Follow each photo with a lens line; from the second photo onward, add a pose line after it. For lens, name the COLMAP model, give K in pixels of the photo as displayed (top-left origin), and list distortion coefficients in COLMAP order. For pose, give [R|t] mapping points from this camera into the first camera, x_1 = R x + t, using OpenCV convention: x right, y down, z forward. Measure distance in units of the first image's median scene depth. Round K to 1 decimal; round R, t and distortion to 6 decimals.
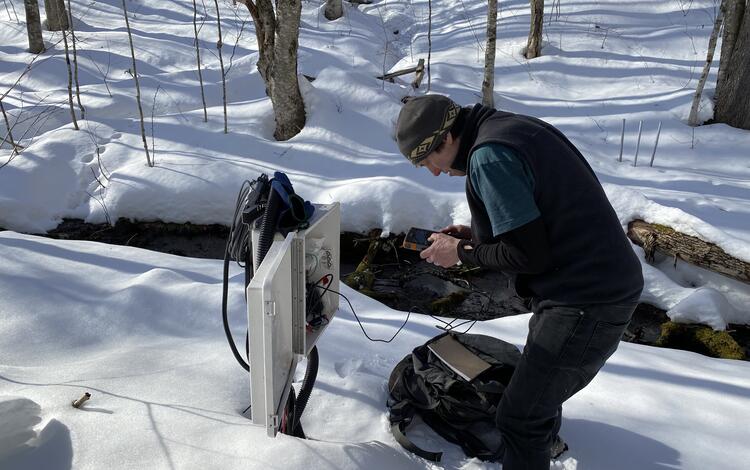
lens RADIAL K [[589.9, 0, 375.0], [0, 589.9, 235.0], [0, 0, 1]] dist [-0.007226, -0.004025]
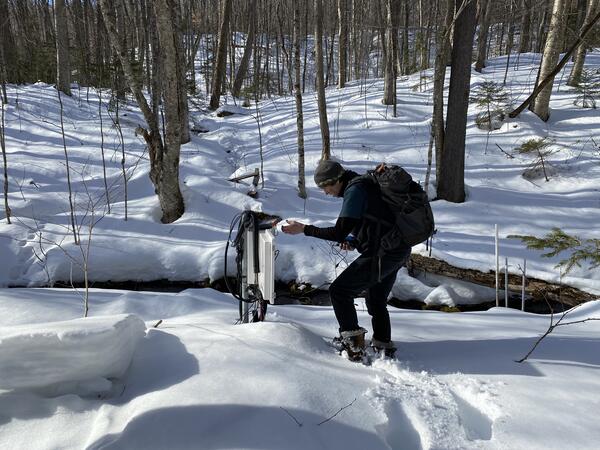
lens RADIAL K [[453.4, 0, 300.0], [0, 453.4, 225.0], [0, 0, 1]] dist [0.005514, 0.005214]
pose [[0.977165, -0.051051, 0.206258, -0.071075], [0.085276, 0.983326, -0.160618, 0.051883], [-0.194619, 0.174539, 0.965225, -0.147390]]
